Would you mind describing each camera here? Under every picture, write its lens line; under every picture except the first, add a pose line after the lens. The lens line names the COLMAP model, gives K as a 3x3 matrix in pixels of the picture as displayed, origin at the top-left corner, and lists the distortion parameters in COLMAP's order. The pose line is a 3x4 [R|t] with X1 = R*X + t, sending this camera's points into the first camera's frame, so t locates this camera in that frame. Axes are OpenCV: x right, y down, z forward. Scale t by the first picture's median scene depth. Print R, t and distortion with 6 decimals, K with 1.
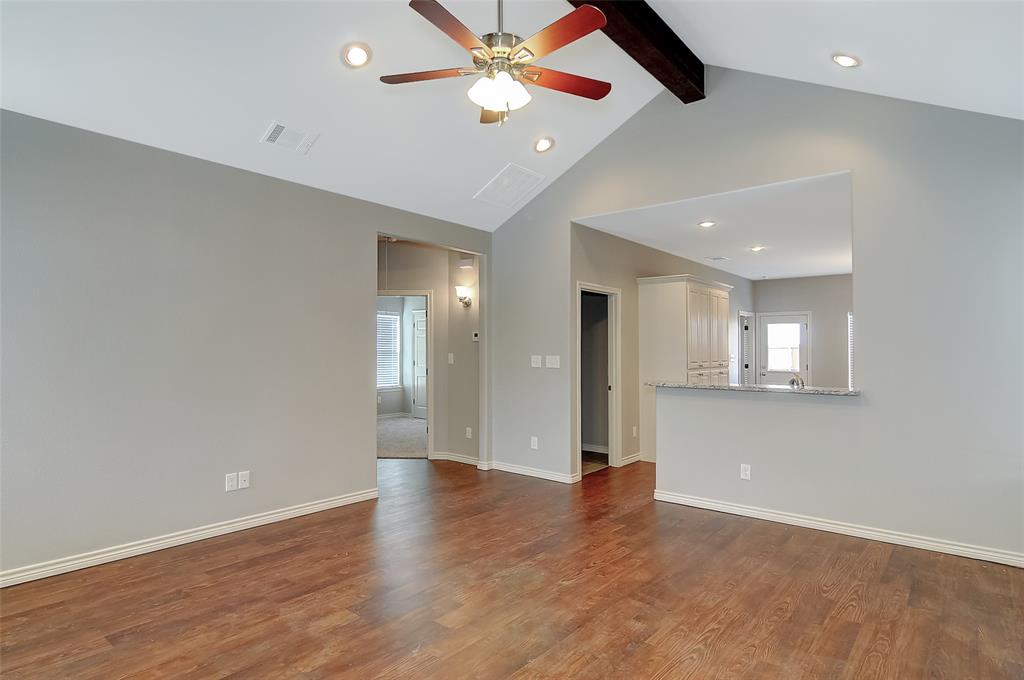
lens RADIAL K [[565.6, 0, 508.6], [0, 565.6, 343.6], [0, 0, 1]] dist [0.009731, -0.000066]
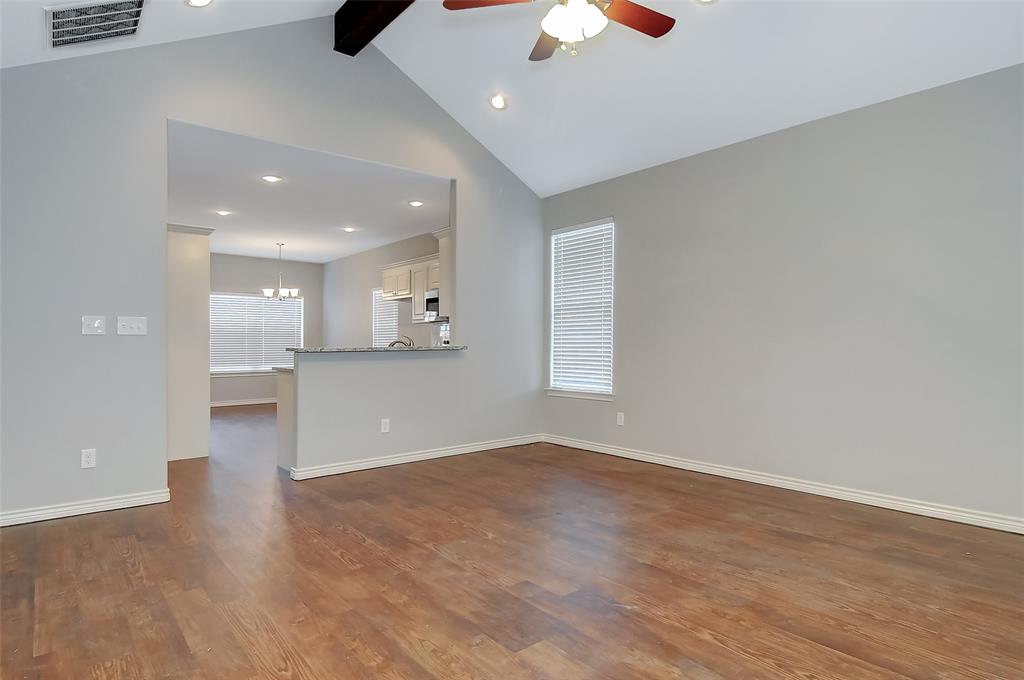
lens RADIAL K [[565.6, 0, 508.6], [0, 565.6, 343.6], [0, 0, 1]] dist [0.009731, -0.000066]
pose [[0.179859, -0.006405, 0.983672, -0.748939], [-0.004194, 0.999965, 0.007278, 0.071080], [-0.983684, -0.005435, 0.179825, 0.694512]]
